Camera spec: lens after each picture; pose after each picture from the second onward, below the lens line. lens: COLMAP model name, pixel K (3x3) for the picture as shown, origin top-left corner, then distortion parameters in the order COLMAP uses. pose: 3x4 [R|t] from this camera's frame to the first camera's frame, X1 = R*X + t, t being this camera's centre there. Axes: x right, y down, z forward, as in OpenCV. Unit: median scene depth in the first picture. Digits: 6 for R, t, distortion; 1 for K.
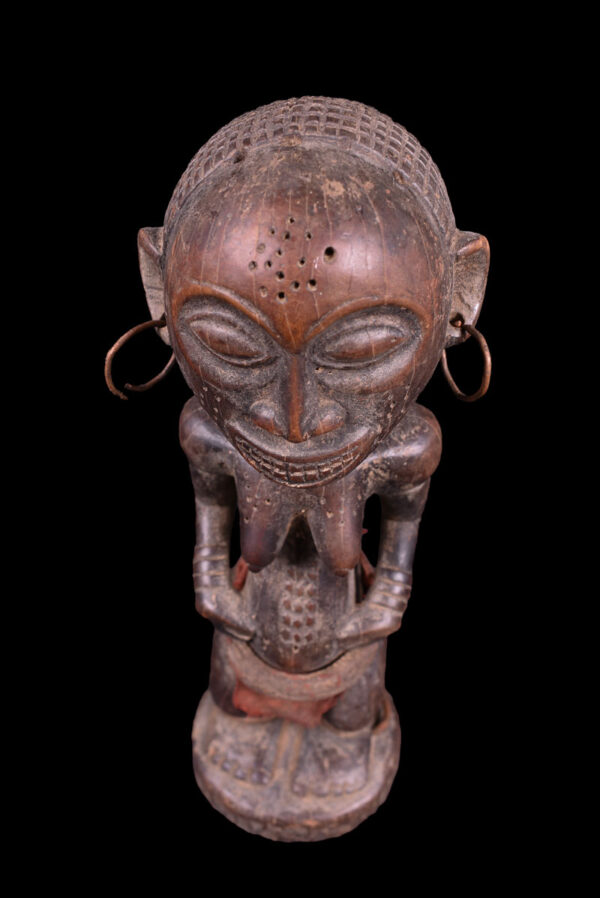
lens RADIAL K [[877.6, 0, 300.0], [0, 877.6, 449.0], [0, 0, 1]] dist [-0.085773, 0.013763]
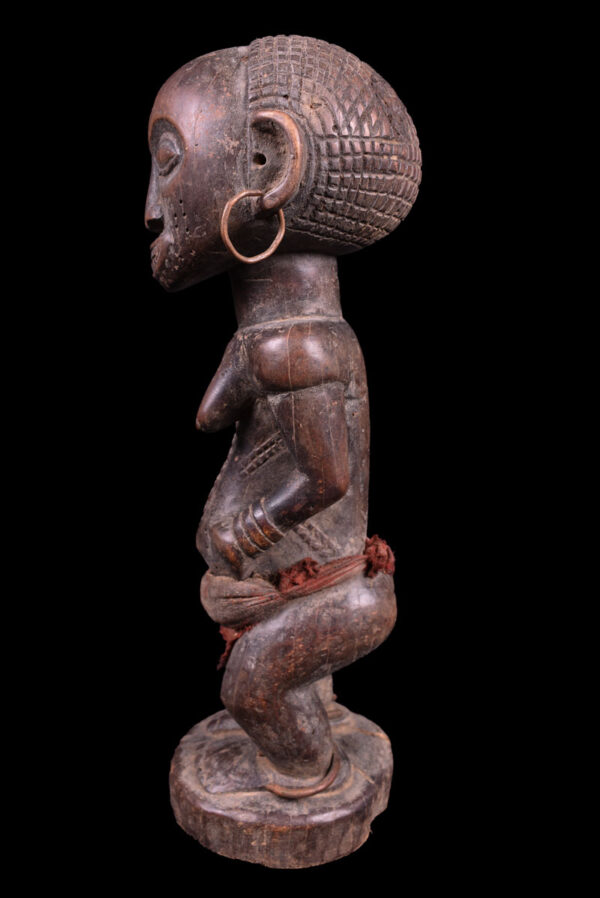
lens RADIAL K [[877.6, 0, 300.0], [0, 877.6, 449.0], [0, 0, 1]] dist [-0.085773, 0.013763]
pose [[0.117953, 0.210048, -0.970550, 1.202010], [-0.658859, 0.747809, 0.081769, -0.016617], [0.742961, 0.629811, 0.226598, 0.876045]]
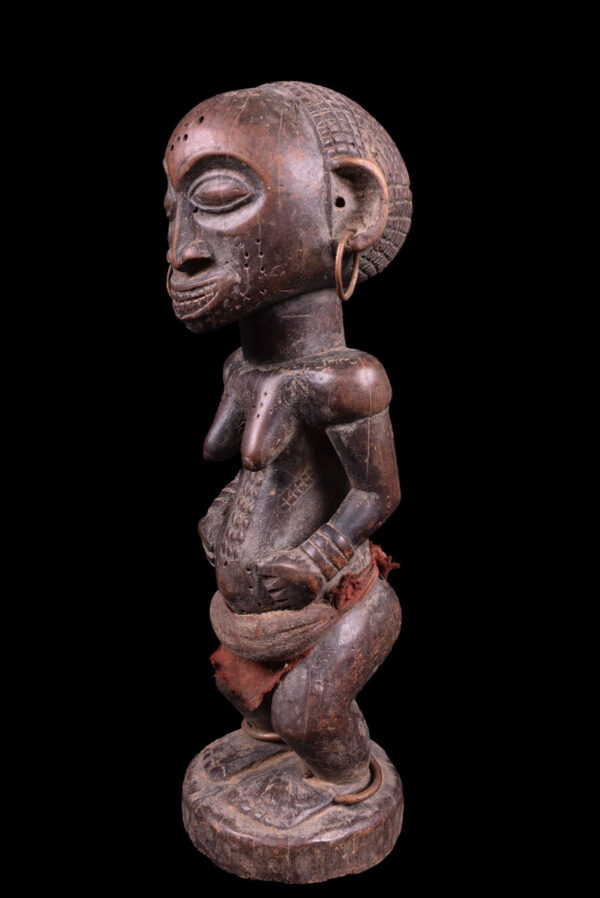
lens RADIAL K [[877.6, 0, 300.0], [0, 877.6, 449.0], [0, 0, 1]] dist [-0.085773, 0.013763]
pose [[0.689431, 0.127292, -0.713079, 0.914920], [-0.463164, 0.834363, -0.298861, 0.438619], [0.556924, 0.536317, 0.634192, 0.316858]]
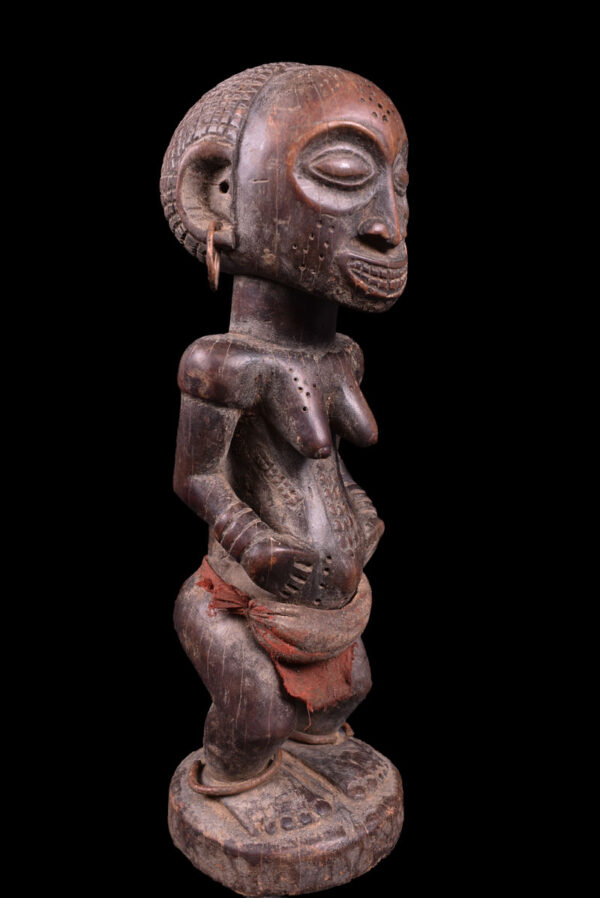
lens RADIAL K [[850.0, 0, 300.0], [0, 850.0, 449.0], [0, 0, 1]] dist [-0.086373, 0.000479]
pose [[0.591551, -0.148088, 0.792551, -0.930223], [0.539944, 0.802775, -0.253009, 0.392555], [-0.598772, 0.577601, 0.554842, 0.445162]]
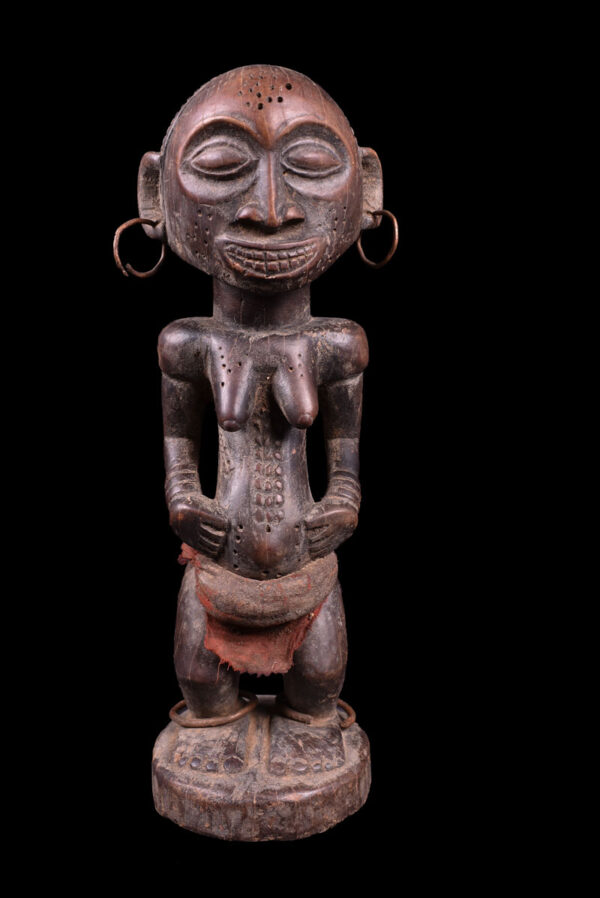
lens RADIAL K [[850.0, 0, 300.0], [0, 850.0, 449.0], [0, 0, 1]] dist [-0.086373, 0.000479]
pose [[0.982314, -0.038477, 0.183247, -0.174494], [0.131460, 0.838623, -0.528612, 0.791314], [-0.133336, 0.543352, 0.828849, 0.073347]]
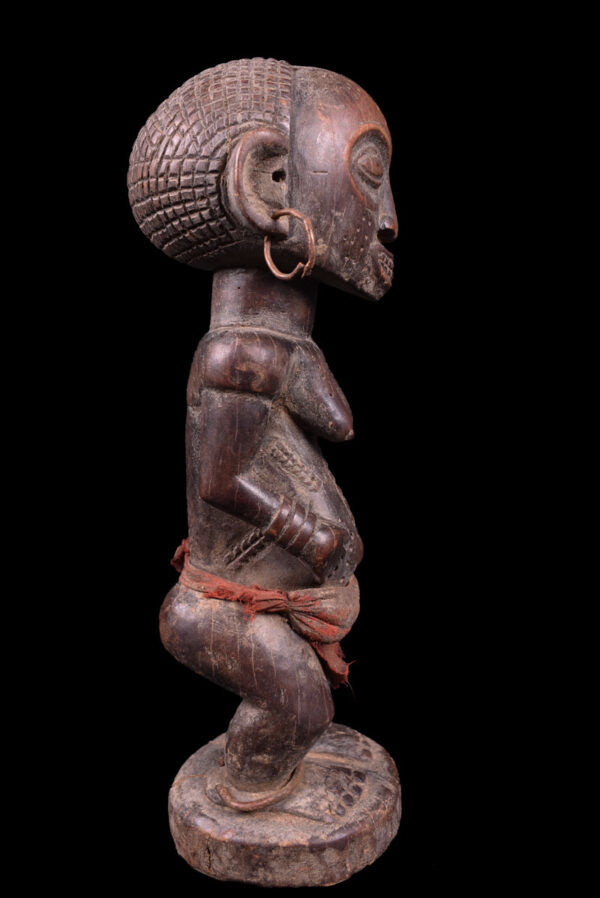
lens RADIAL K [[850.0, 0, 300.0], [0, 850.0, 449.0], [0, 0, 1]] dist [-0.086373, 0.000479]
pose [[-0.052337, -0.166085, 0.984722, -1.179599], [0.684779, 0.711761, 0.156442, -0.072655], [-0.726869, 0.682504, 0.076480, 1.005968]]
